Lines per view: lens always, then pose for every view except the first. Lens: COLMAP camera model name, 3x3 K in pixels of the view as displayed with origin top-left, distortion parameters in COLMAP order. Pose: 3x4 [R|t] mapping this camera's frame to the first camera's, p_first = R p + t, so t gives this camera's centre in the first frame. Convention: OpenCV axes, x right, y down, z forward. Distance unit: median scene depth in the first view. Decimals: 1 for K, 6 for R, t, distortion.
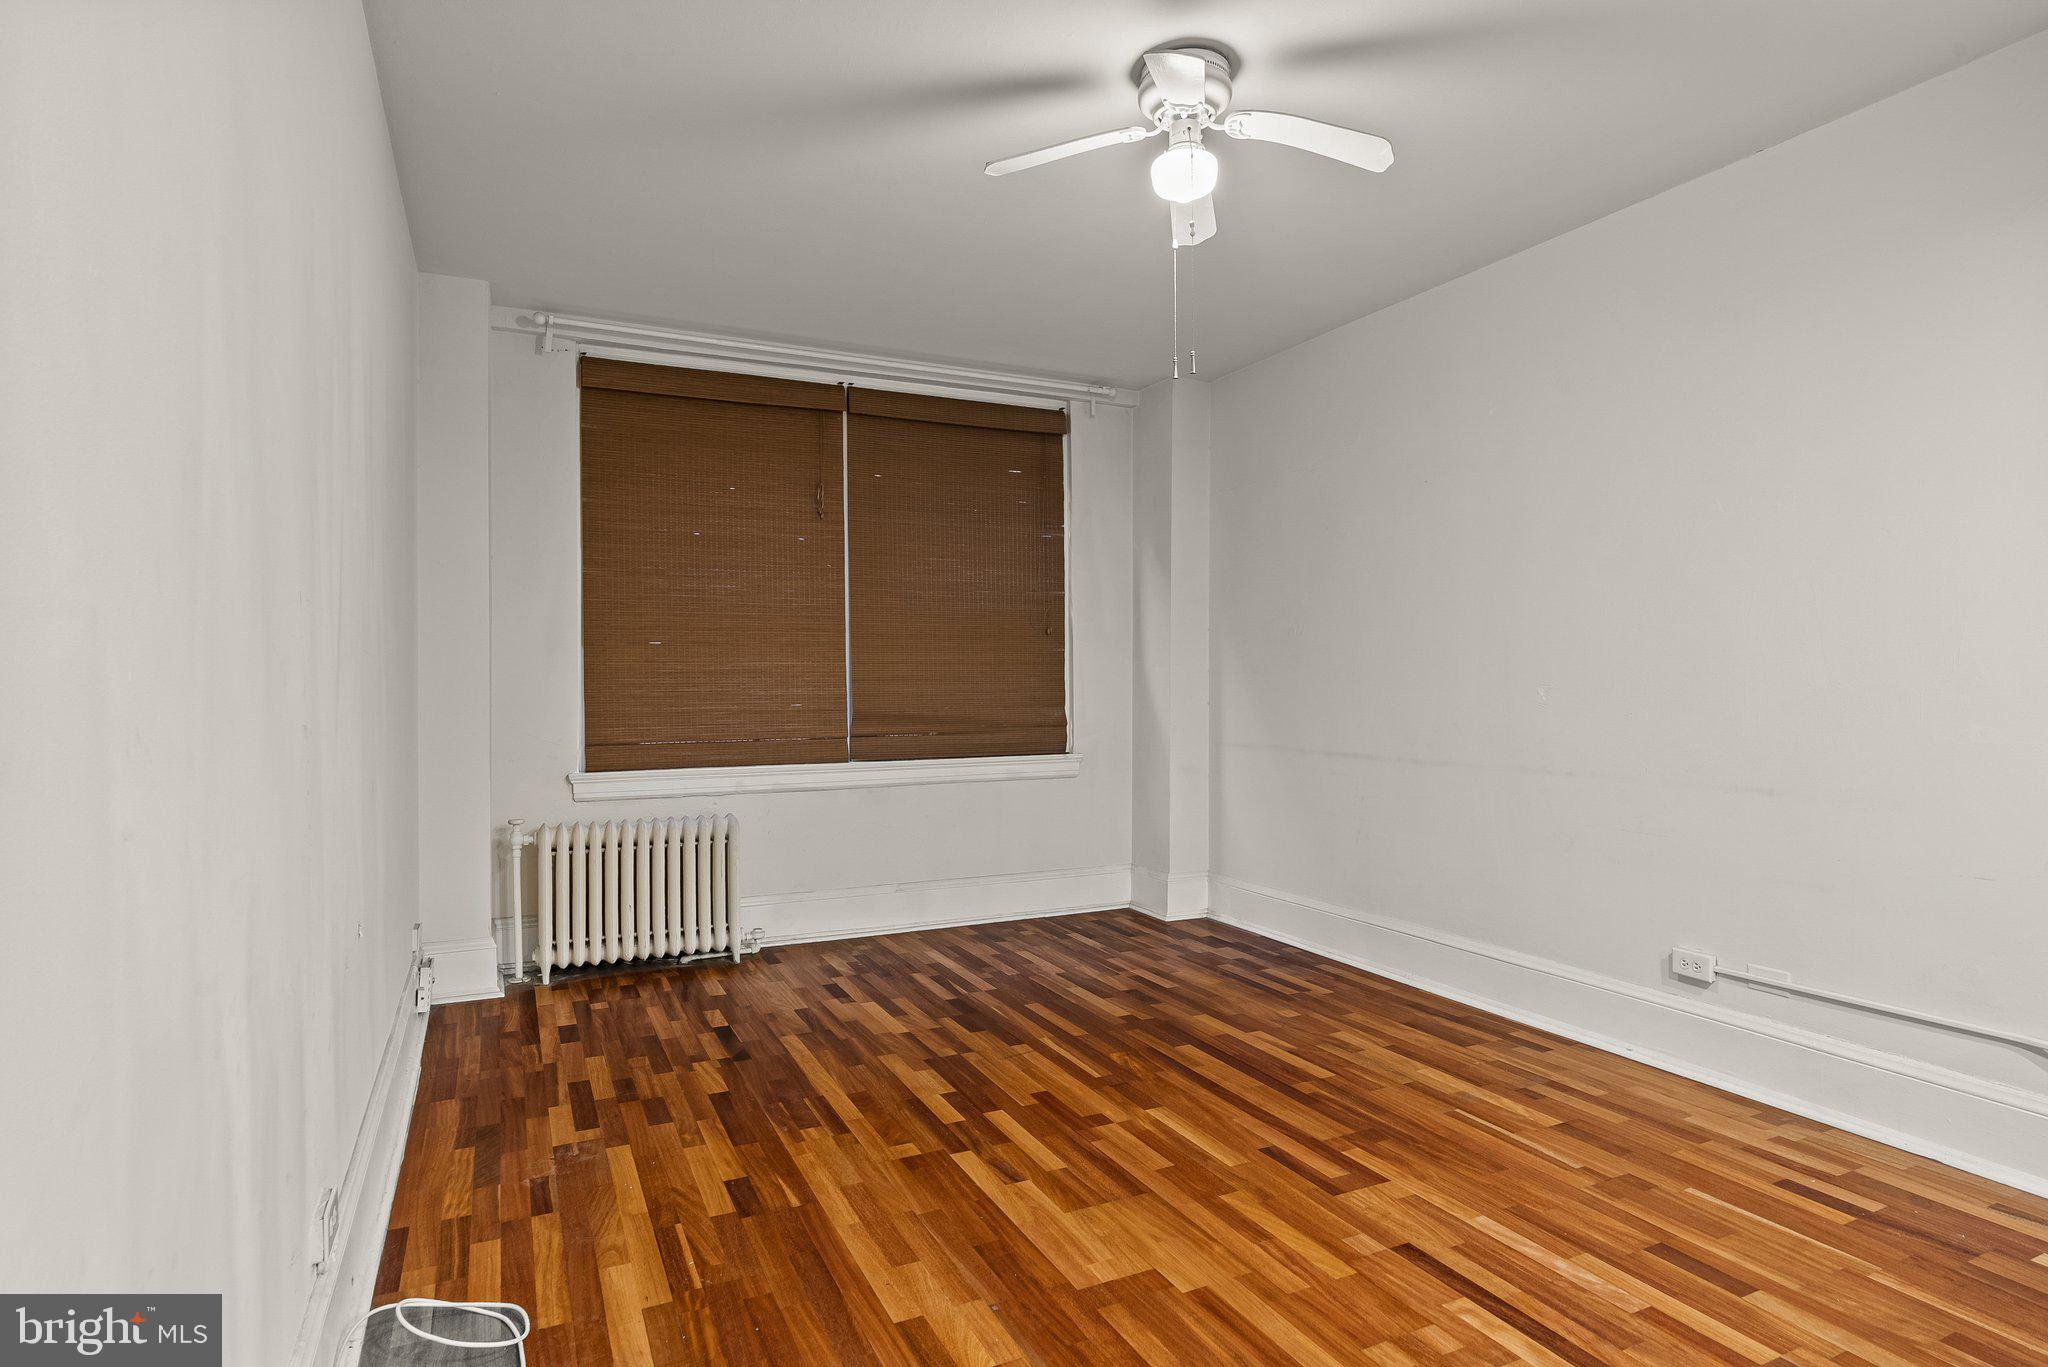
lens RADIAL K [[1080.7, 0, 1024.0], [0, 1080.7, 683.5], [0, 0, 1]] dist [-0.003345, 0.000512]
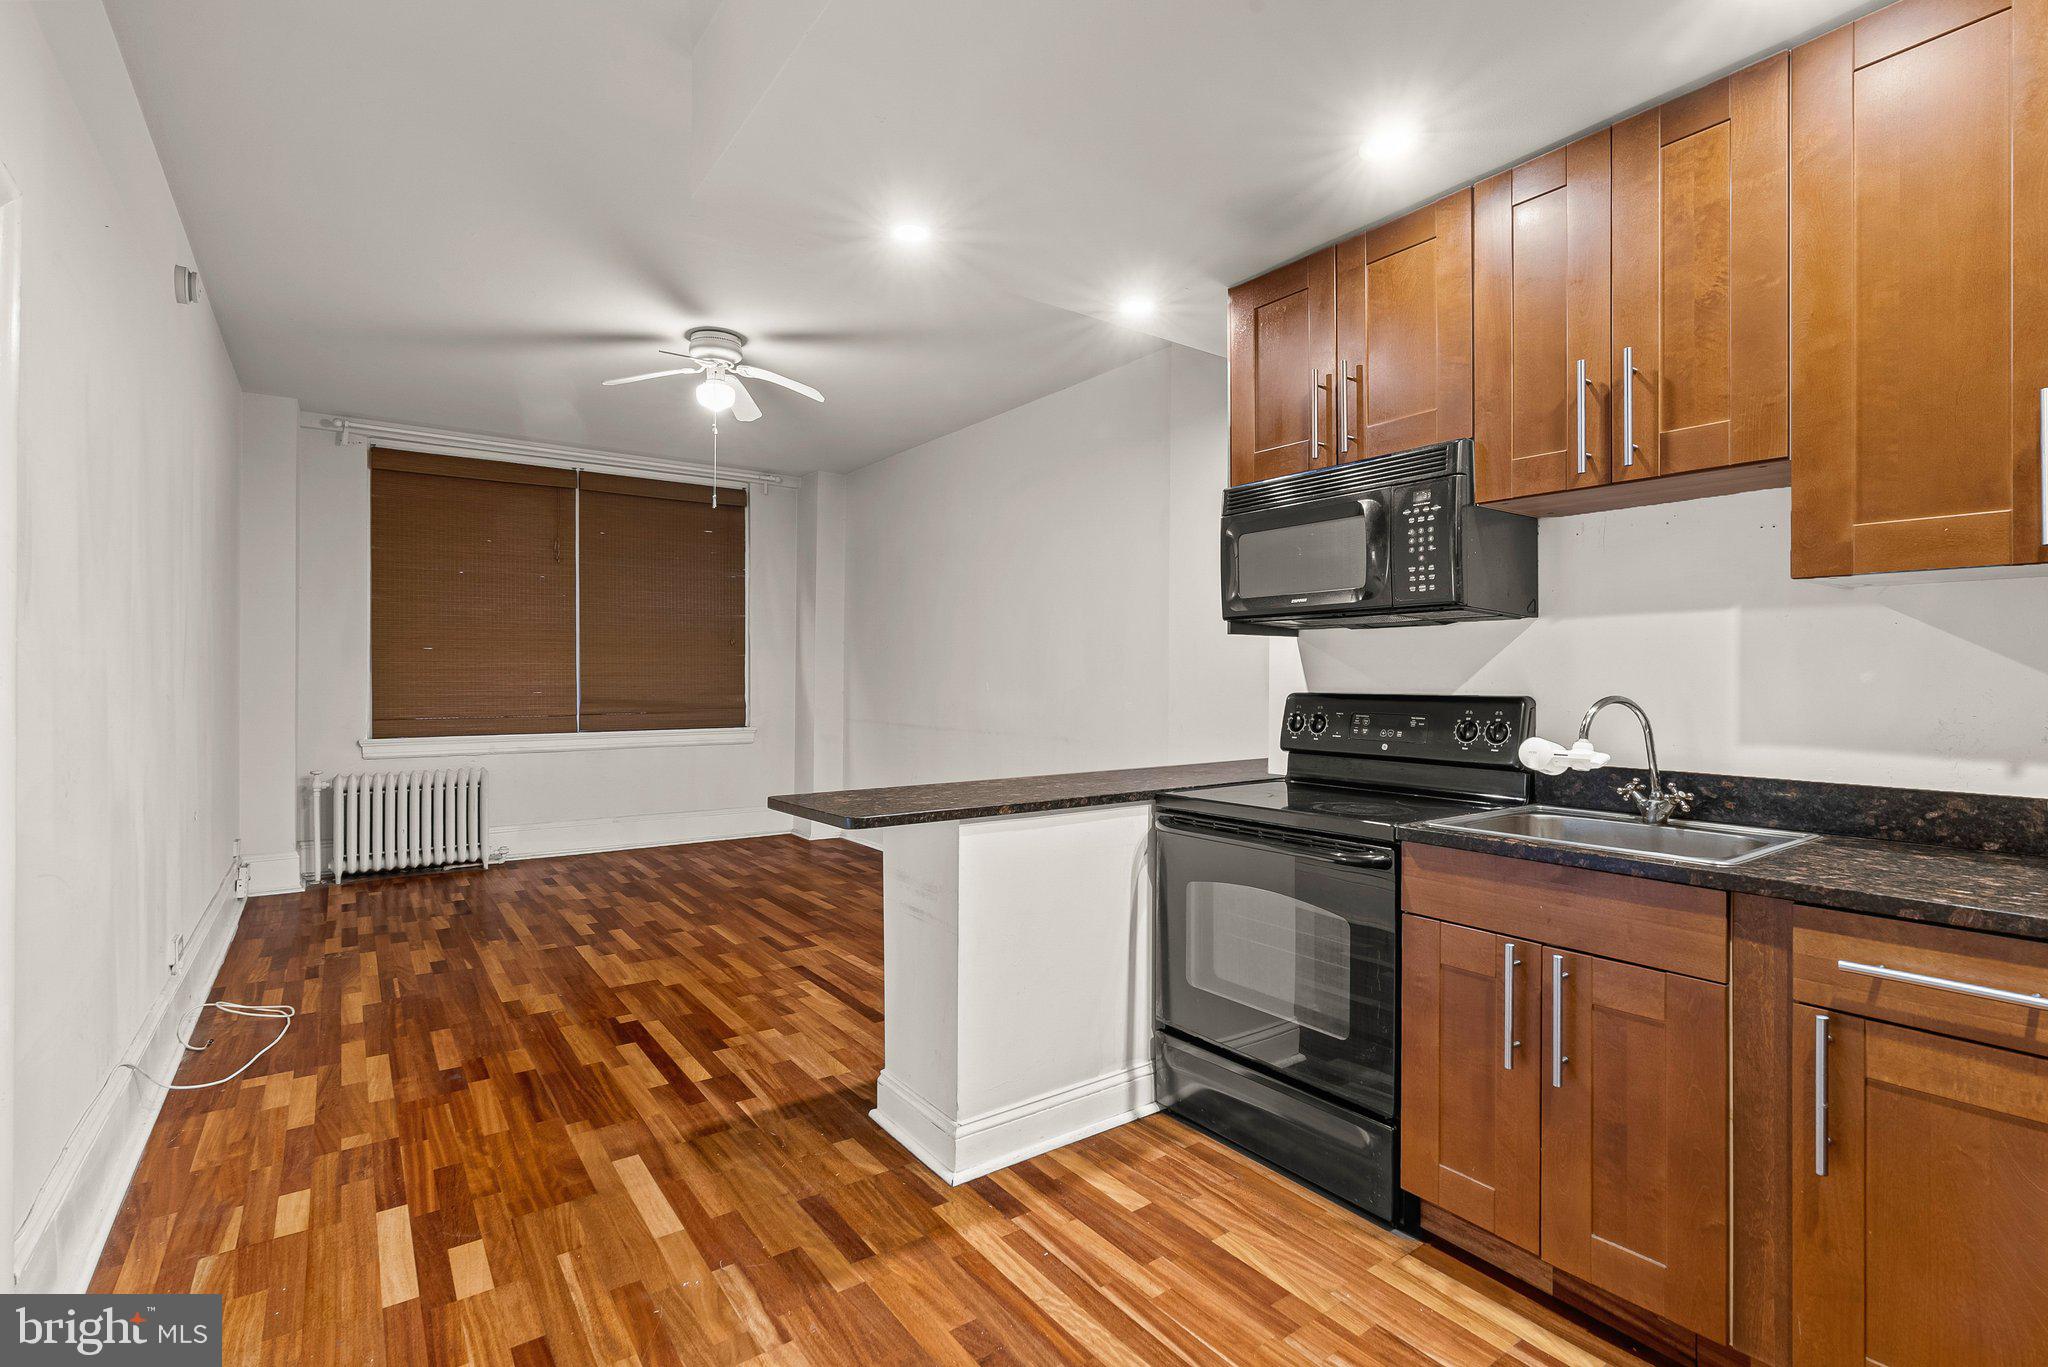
lens RADIAL K [[926.4, 0, 994.8], [0, 926.4, 677.2], [0, 0, 1]] dist [0.000262, 0.000236]
pose [[0.986467, 0.006238, 0.163840, 0.218522], [-0.005616, 0.999975, -0.004258, 0.001556], [-0.163862, 0.003280, 0.986478, -0.366232]]
